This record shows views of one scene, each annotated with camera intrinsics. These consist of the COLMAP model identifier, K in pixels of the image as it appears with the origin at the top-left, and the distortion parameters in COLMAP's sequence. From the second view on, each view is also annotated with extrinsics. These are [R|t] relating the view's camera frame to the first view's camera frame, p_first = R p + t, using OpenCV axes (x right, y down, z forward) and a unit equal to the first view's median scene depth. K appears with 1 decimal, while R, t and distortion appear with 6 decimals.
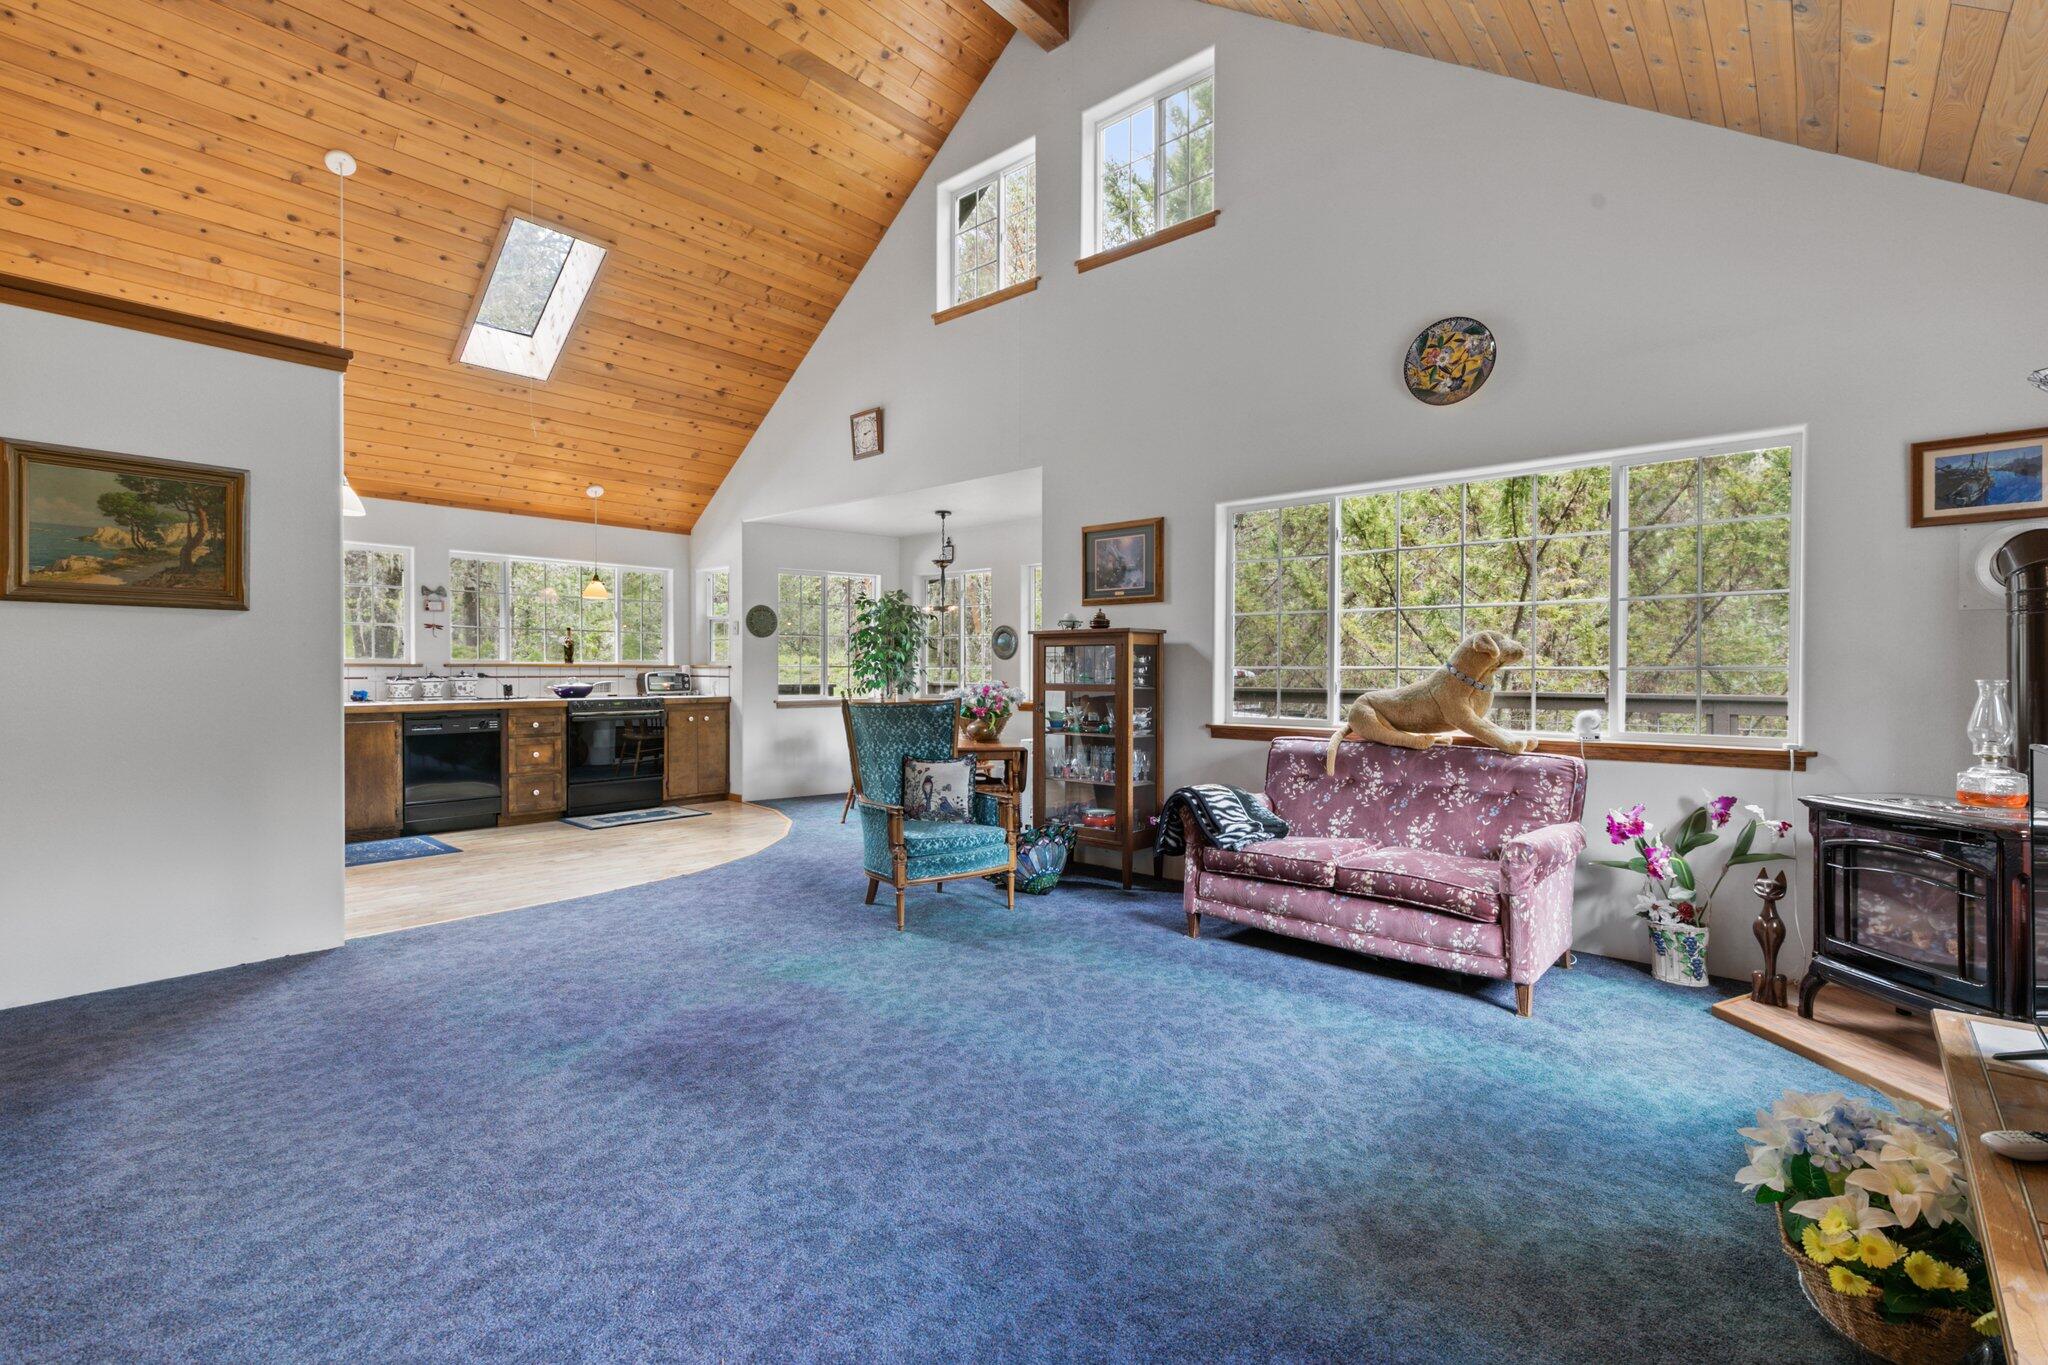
lens RADIAL K [[914.4, 0, 1036.8], [0, 914.4, 678.7], [0, 0, 1]] dist [0.006542, -0.001201]
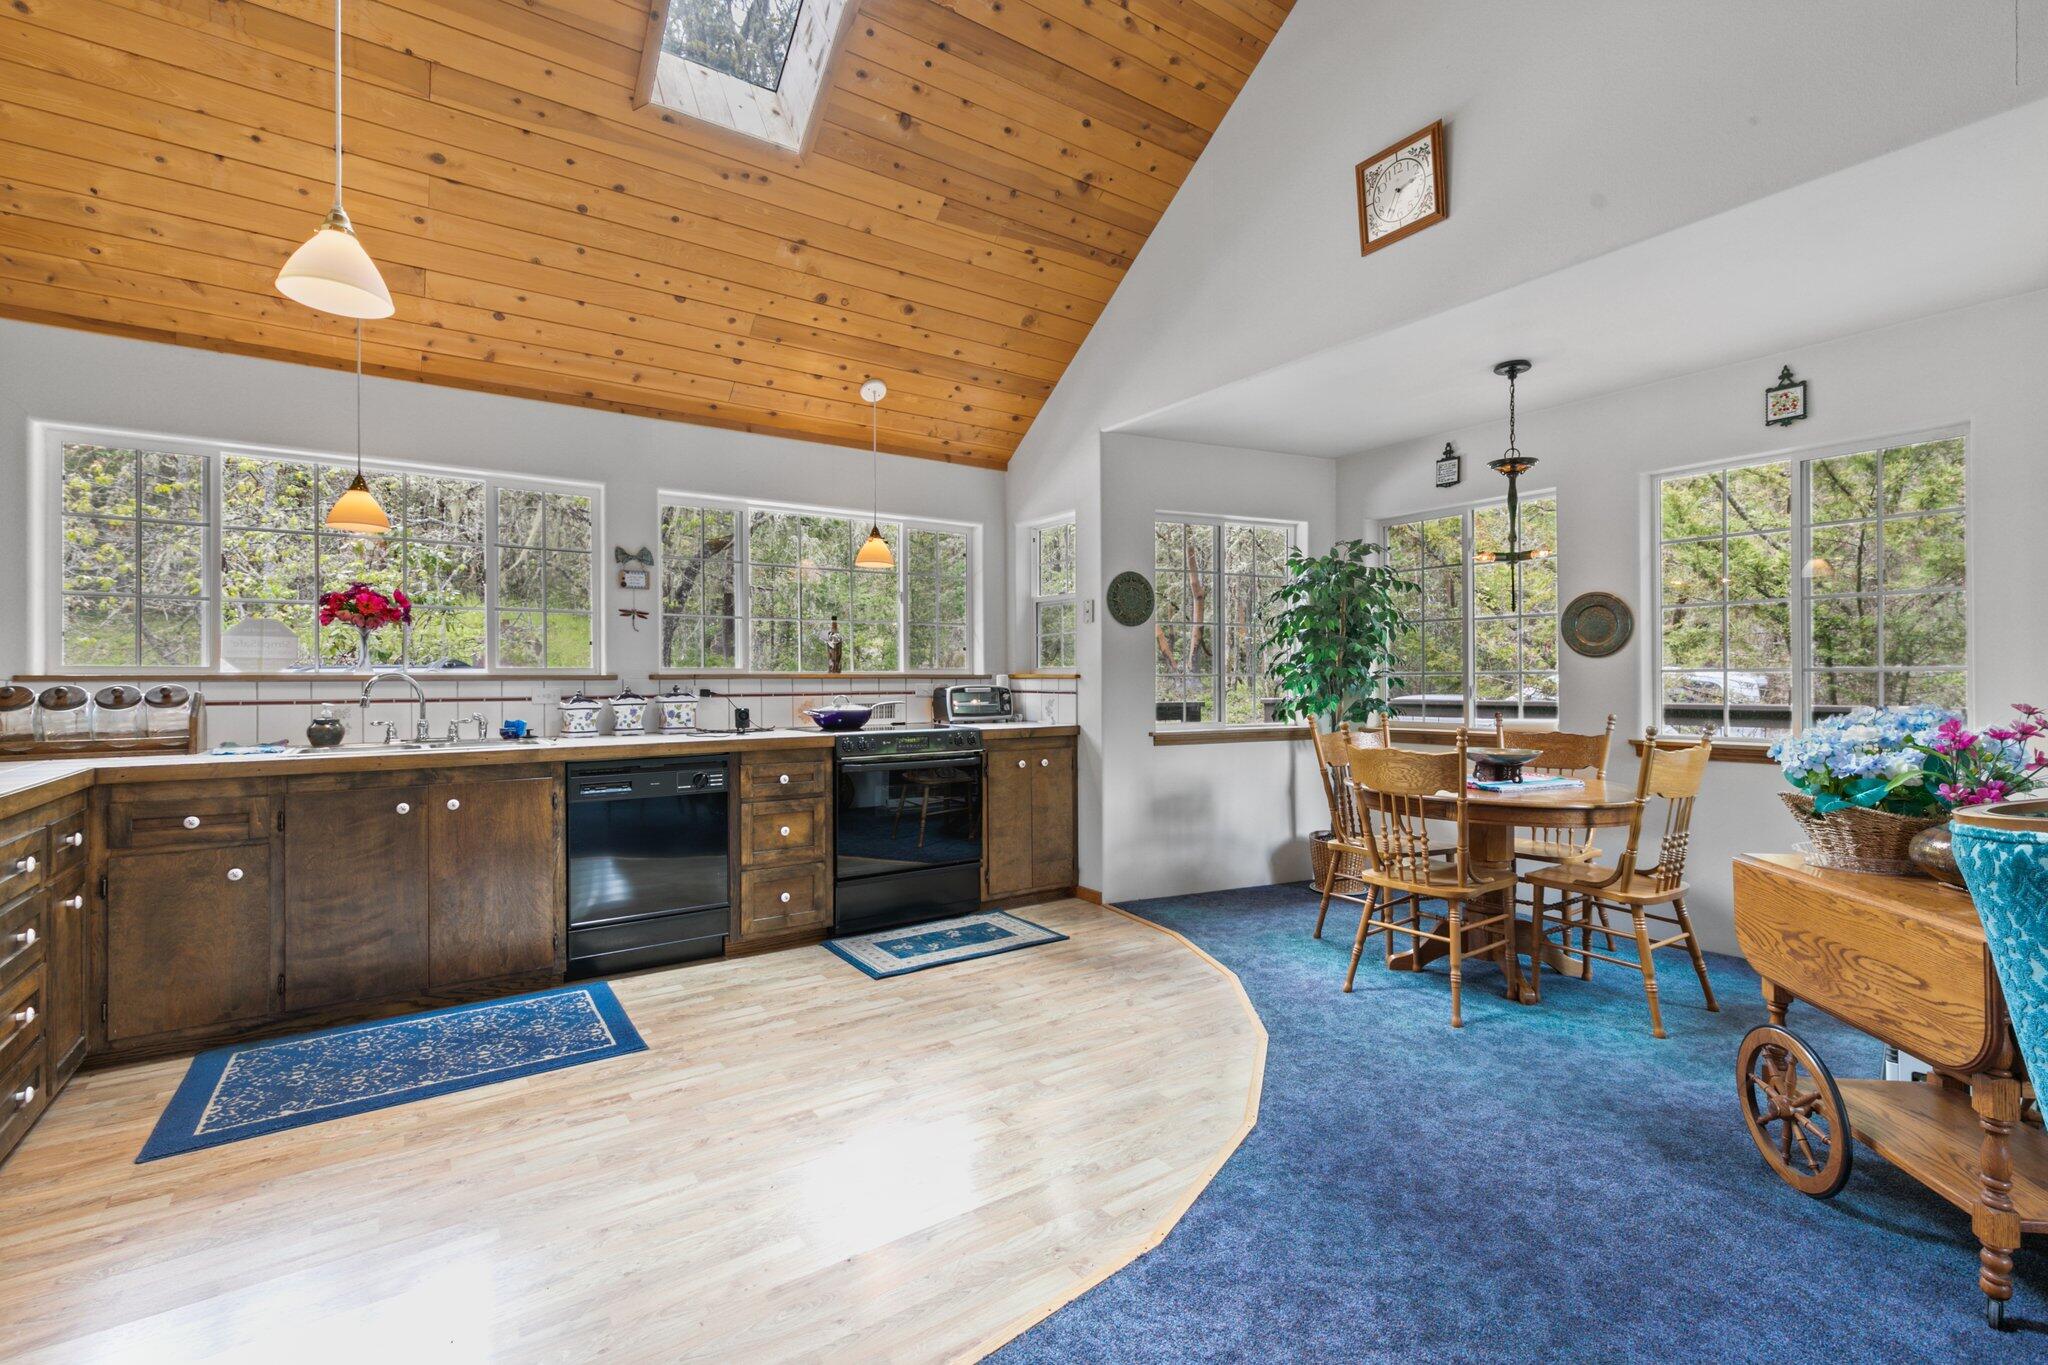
lens RADIAL K [[914.4, 0, 1036.8], [0, 914.4, 678.7], [0, 0, 1]] dist [0.006542, -0.001201]
pose [[0.970324, -0.008040, -0.241674, -0.260497], [0.005160, 0.999908, -0.012547, -0.004796], [0.241752, 0.010927, 0.970276, 0.492771]]
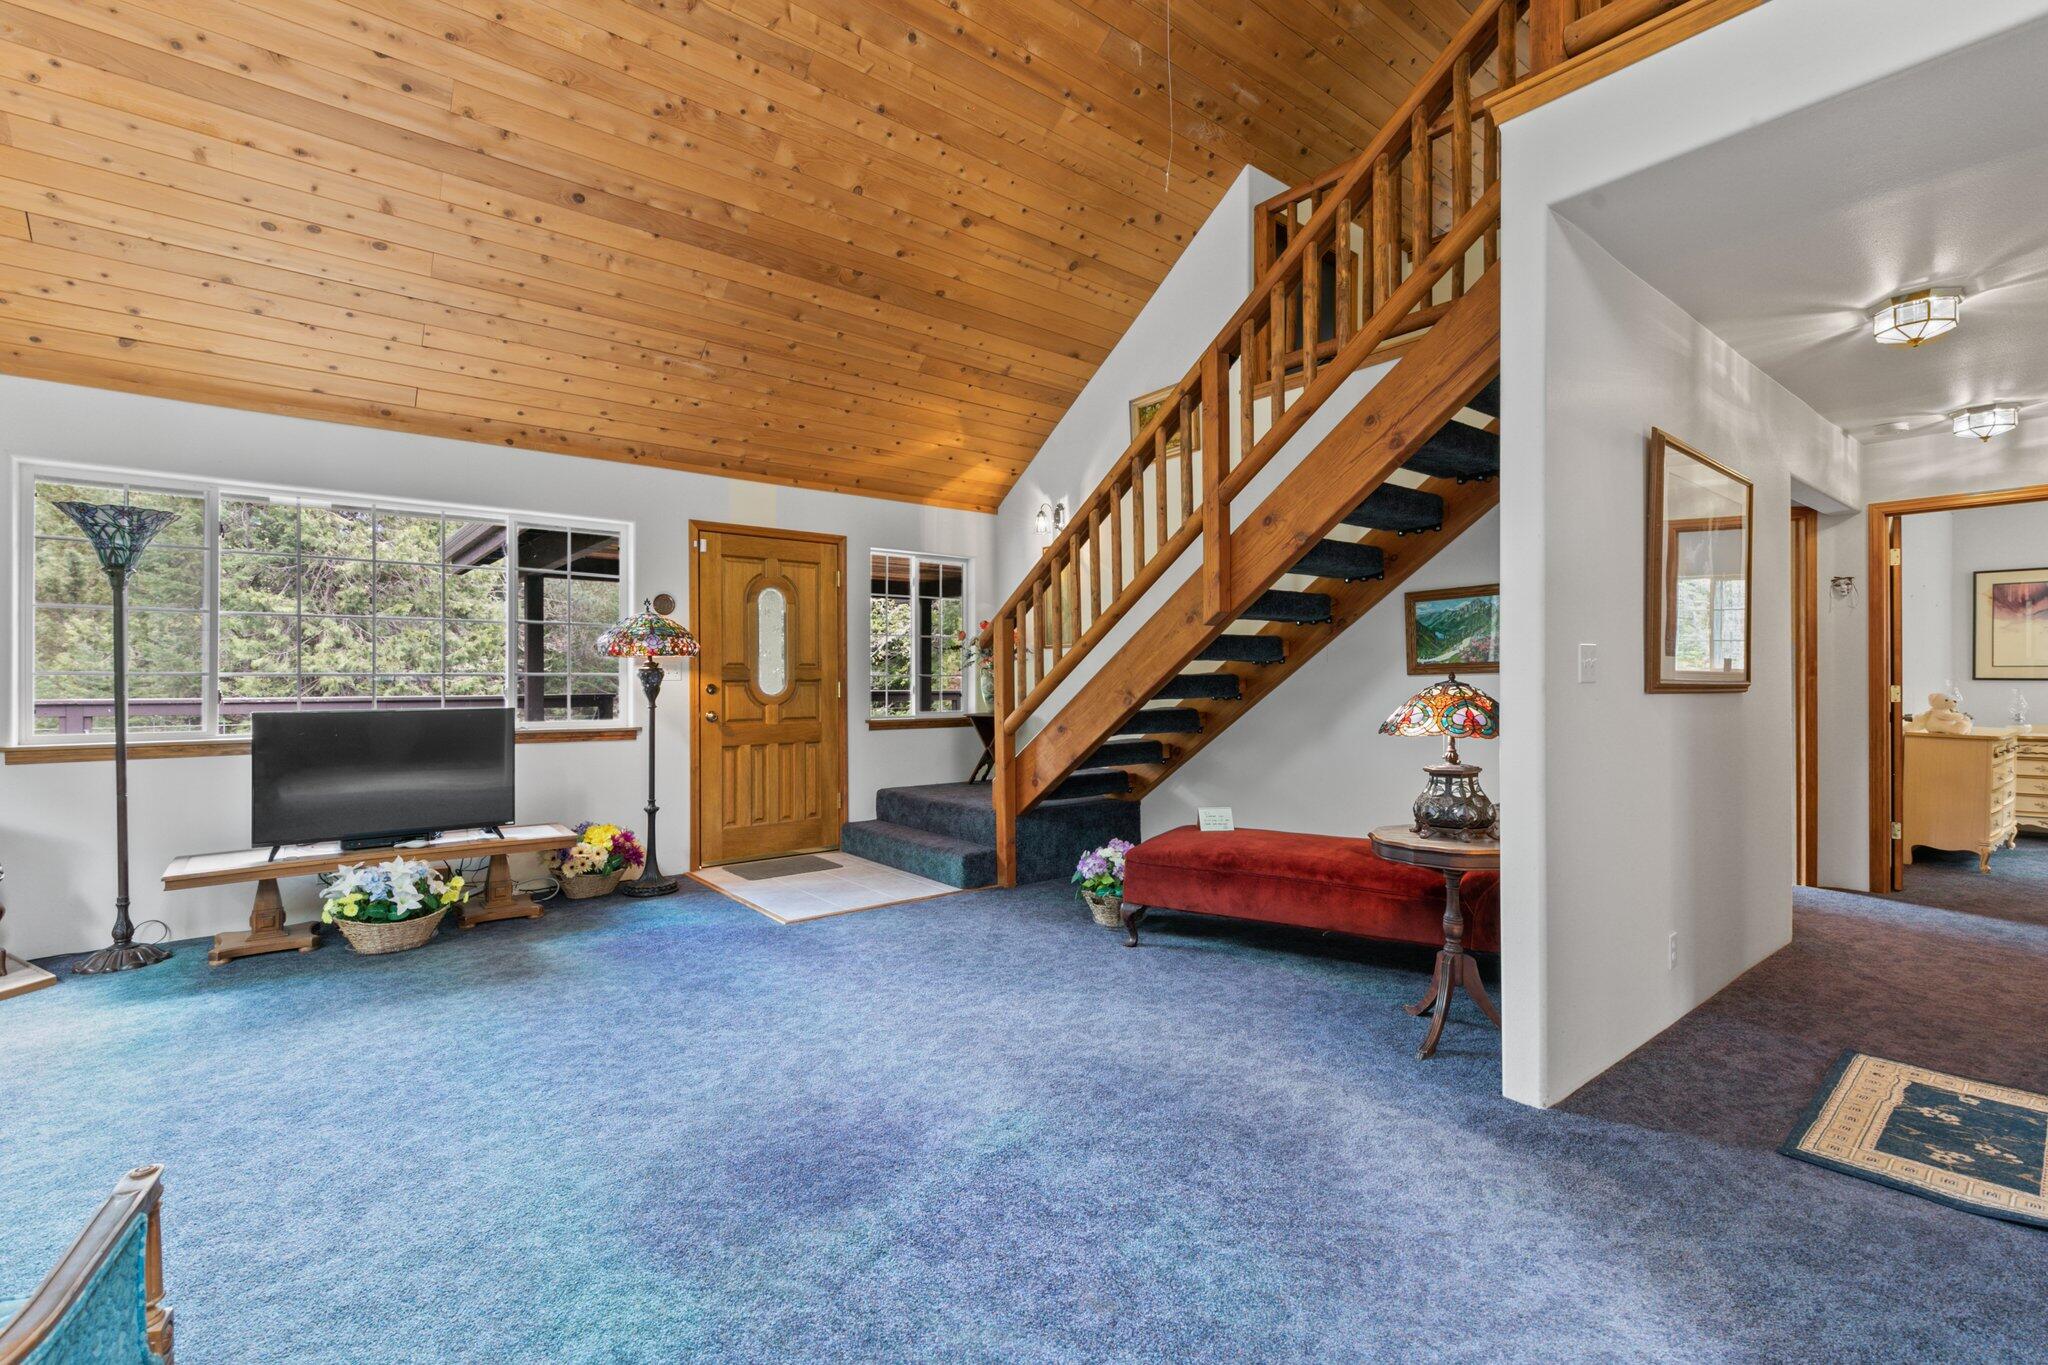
lens RADIAL K [[914.4, 0, 1036.8], [0, 914.4, 678.7], [0, 0, 1]] dist [0.006542, -0.001201]
pose [[-0.984718, -0.002031, 0.174144, -0.284677], [-0.000472, 0.999959, 0.008992, -0.007048], [-0.174155, 0.008772, -0.984679, 0.747752]]
